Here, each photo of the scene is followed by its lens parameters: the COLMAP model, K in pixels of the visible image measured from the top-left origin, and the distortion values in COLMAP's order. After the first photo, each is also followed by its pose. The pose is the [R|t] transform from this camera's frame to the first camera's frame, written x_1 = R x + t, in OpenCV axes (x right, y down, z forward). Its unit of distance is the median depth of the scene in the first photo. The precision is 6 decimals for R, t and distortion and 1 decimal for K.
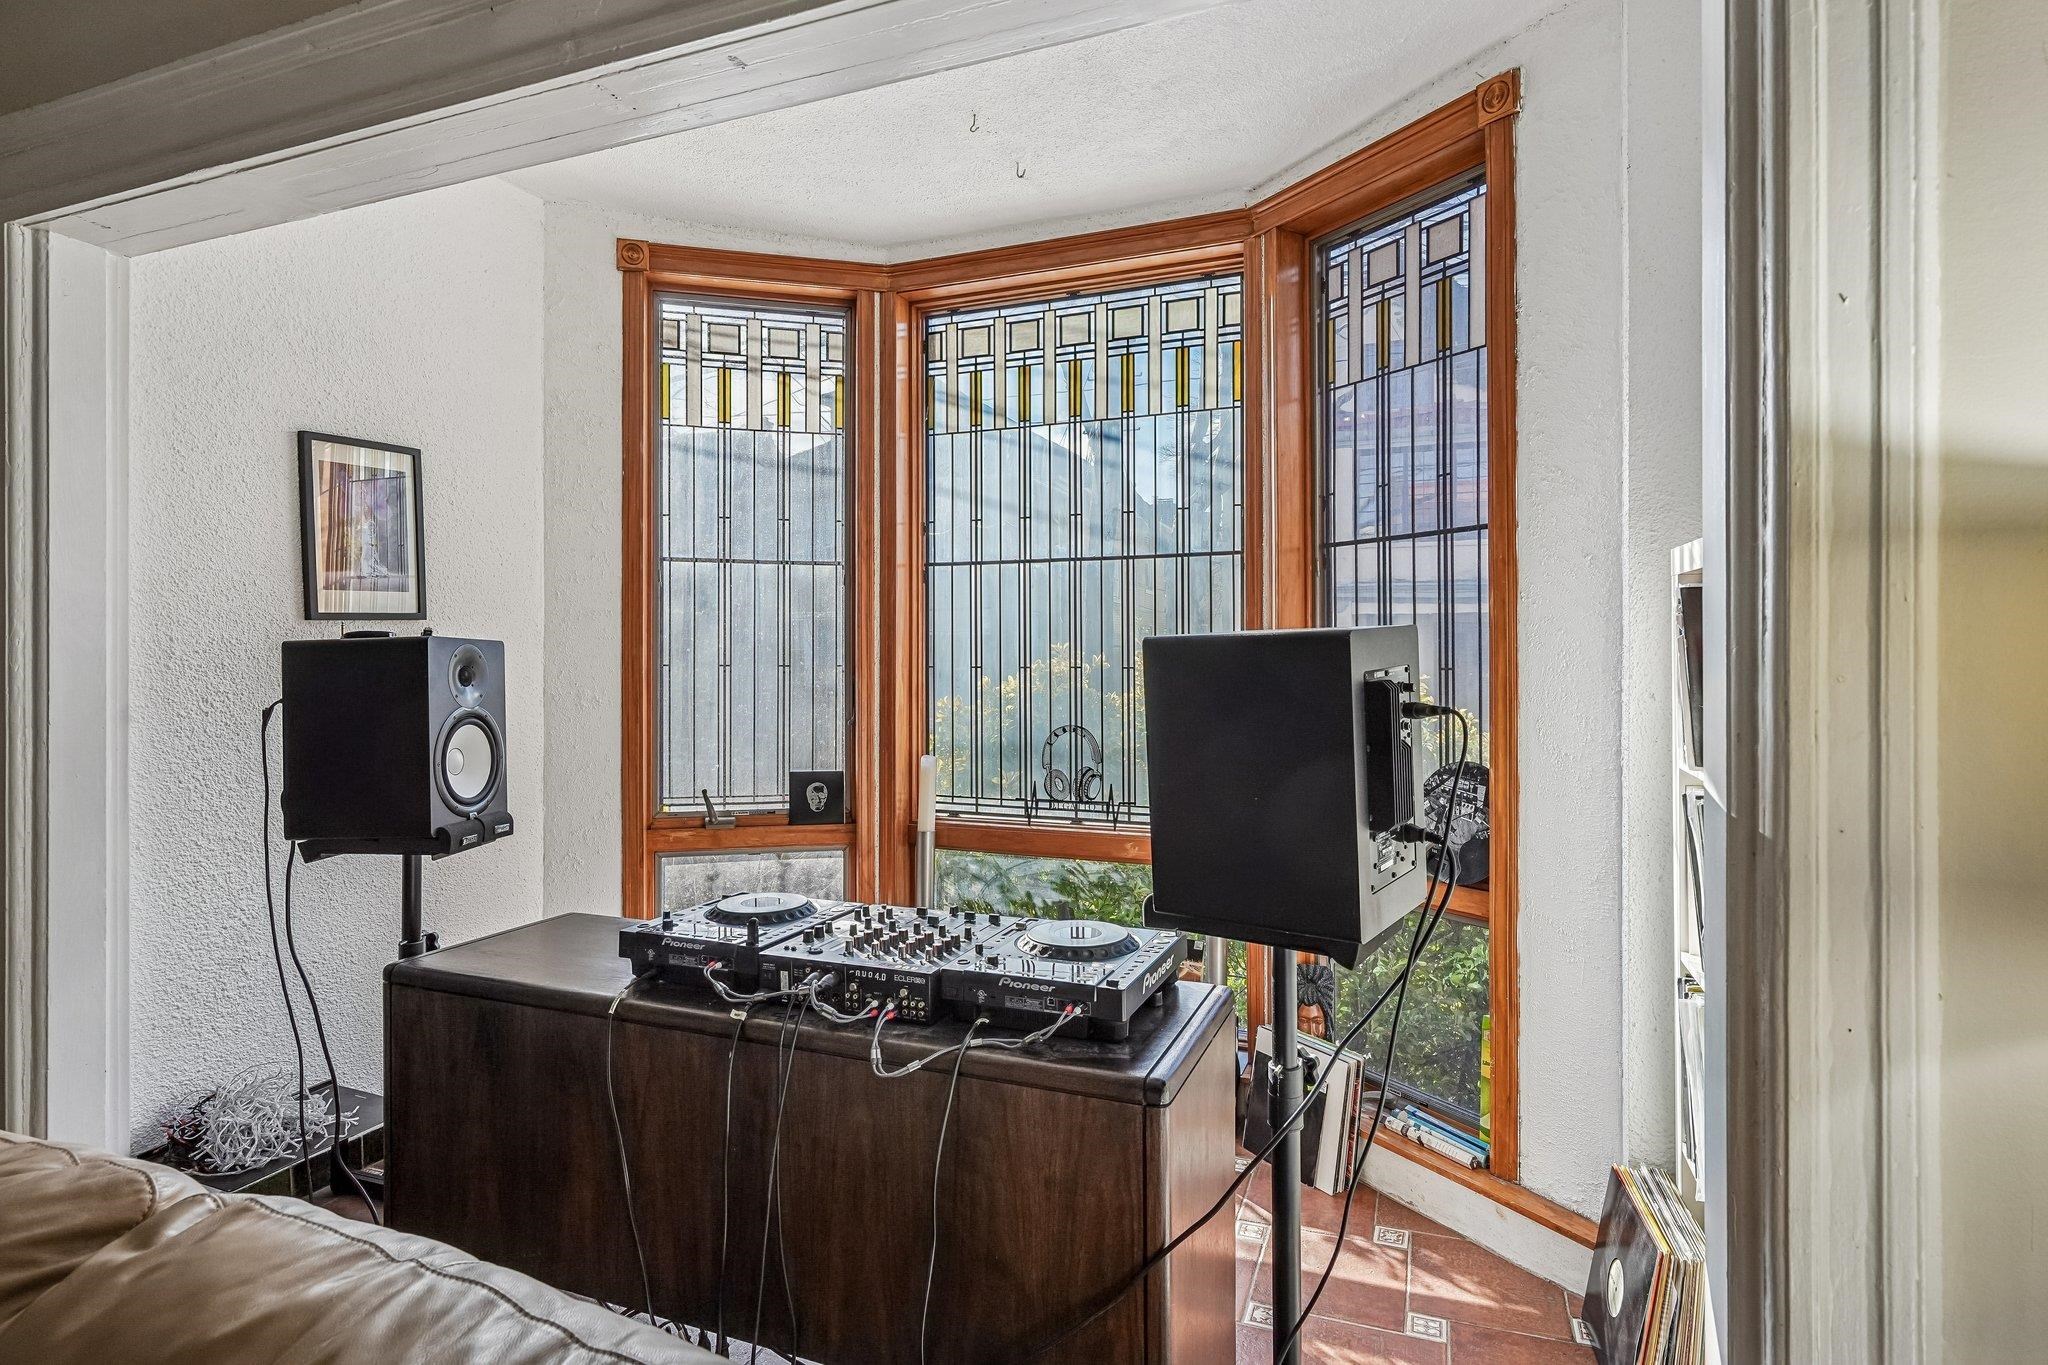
lens RADIAL K [[1061.8, 0, 1029.8], [0, 1061.8, 659.6], [0, 0, 1]] dist [-0.000175, -0.000007]
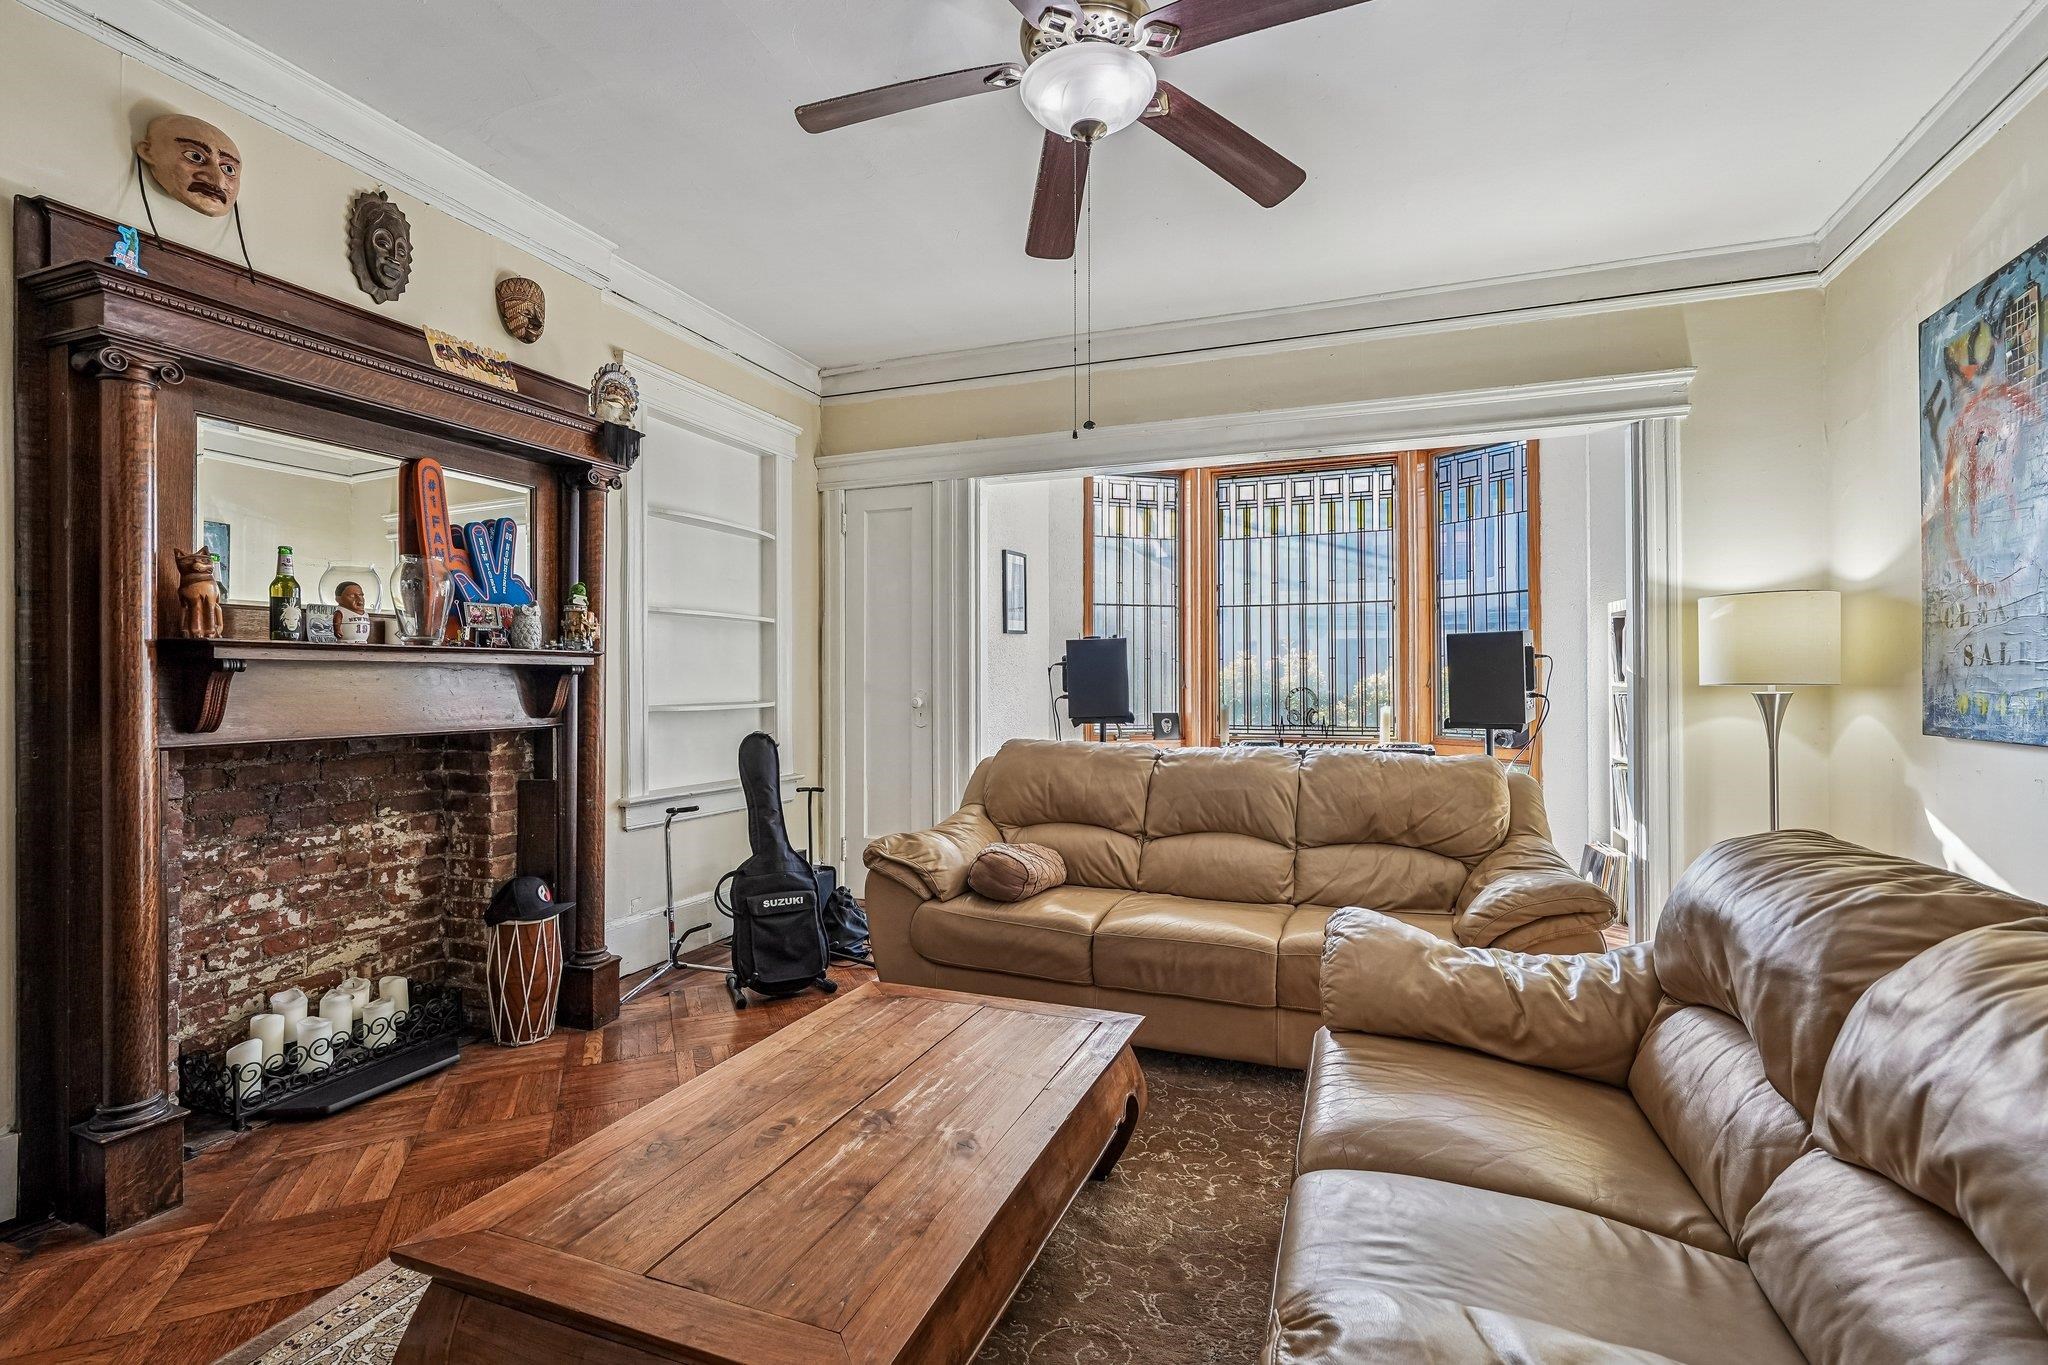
lens RADIAL K [[920.3, 0, 1035.7], [0, 920.3, 677.5], [0, 0, 1]] dist [-0.005409, 0.002068]
pose [[0.999823, -0.002454, 0.018635, -0.504201], [0.002519, 0.999991, -0.003504, 0.049746], [-0.018626, 0.003550, 0.999820, -0.735394]]
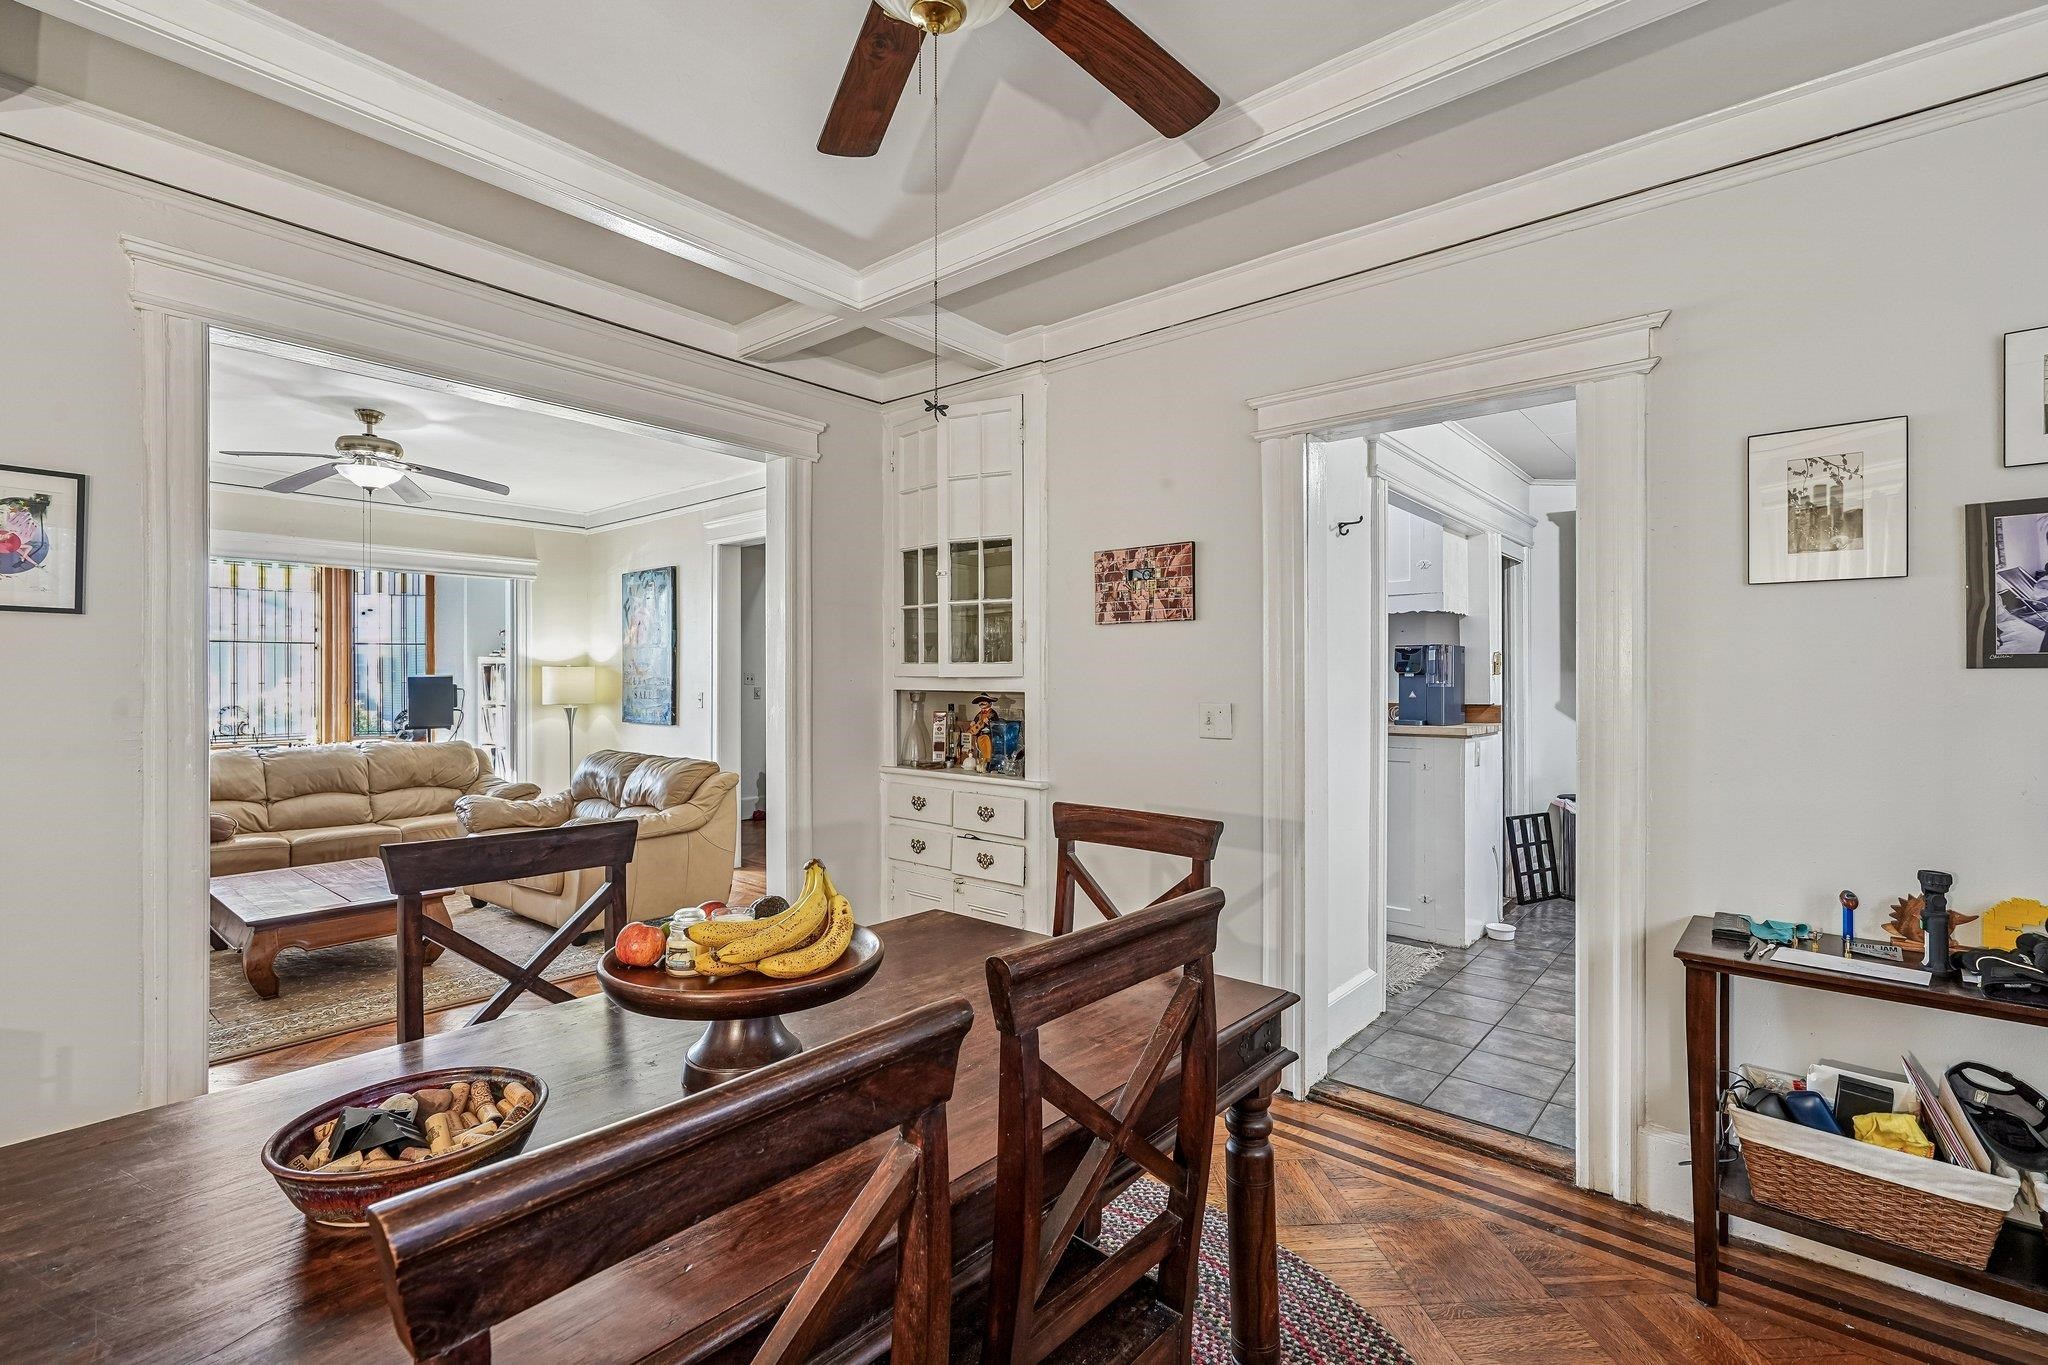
lens RADIAL K [[920.3, 0, 1035.7], [0, 920.3, 677.5], [0, 0, 1]] dist [-0.005409, 0.002068]
pose [[0.314979, -0.000147, 0.949099, -1.494531], [-0.002113, 0.999997, 0.000857, -0.011997], [-0.949096, -0.002275, 0.314978, -1.585402]]
